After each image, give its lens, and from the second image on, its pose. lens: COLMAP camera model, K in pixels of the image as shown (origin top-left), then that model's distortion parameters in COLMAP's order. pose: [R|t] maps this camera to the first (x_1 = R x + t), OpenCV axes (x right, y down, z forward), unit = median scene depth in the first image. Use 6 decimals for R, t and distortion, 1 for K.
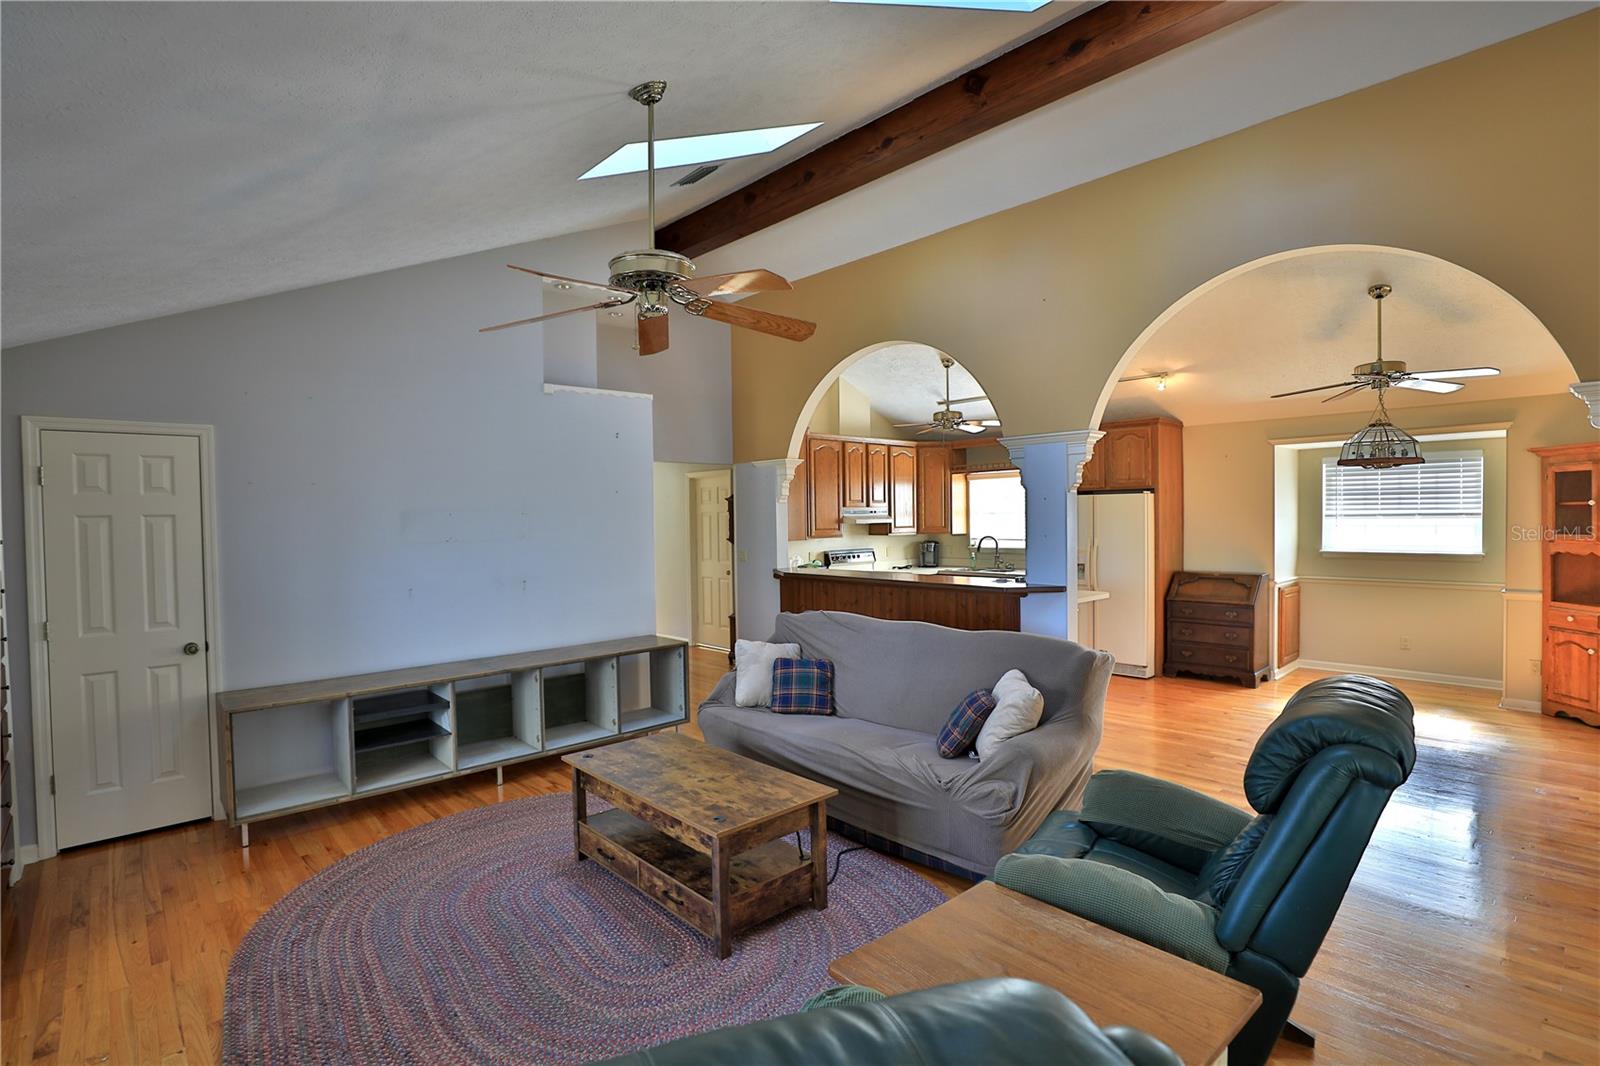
lens RADIAL K [[783.9, 0, 800.0], [0, 783.9, 533.0], [0, 0, 1]] dist [-0.000164, -0.000015]
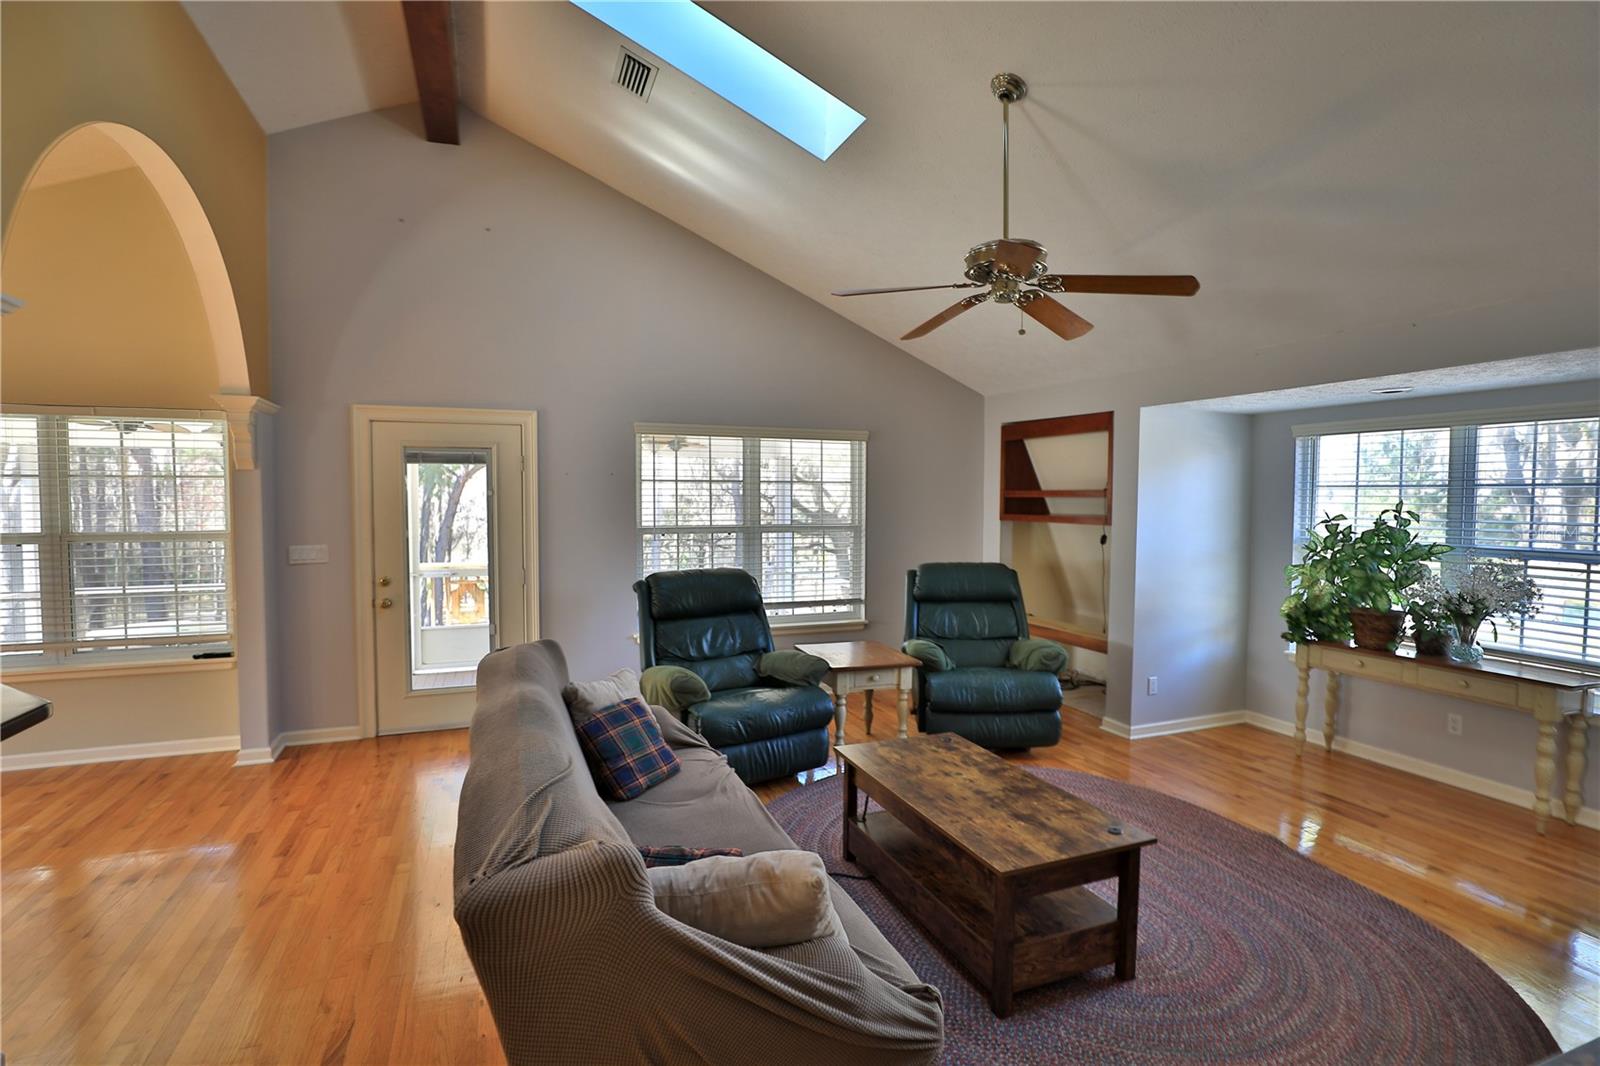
lens RADIAL K [[783.9, 0, 800.0], [0, 783.9, 533.0], [0, 0, 1]] dist [-0.000164, -0.000015]
pose [[-0.933934, -0.009203, 0.357327, -0.282884], [0.015243, 0.997734, 0.065536, -0.039318], [-0.357120, 0.066653, -0.931677, 1.933581]]
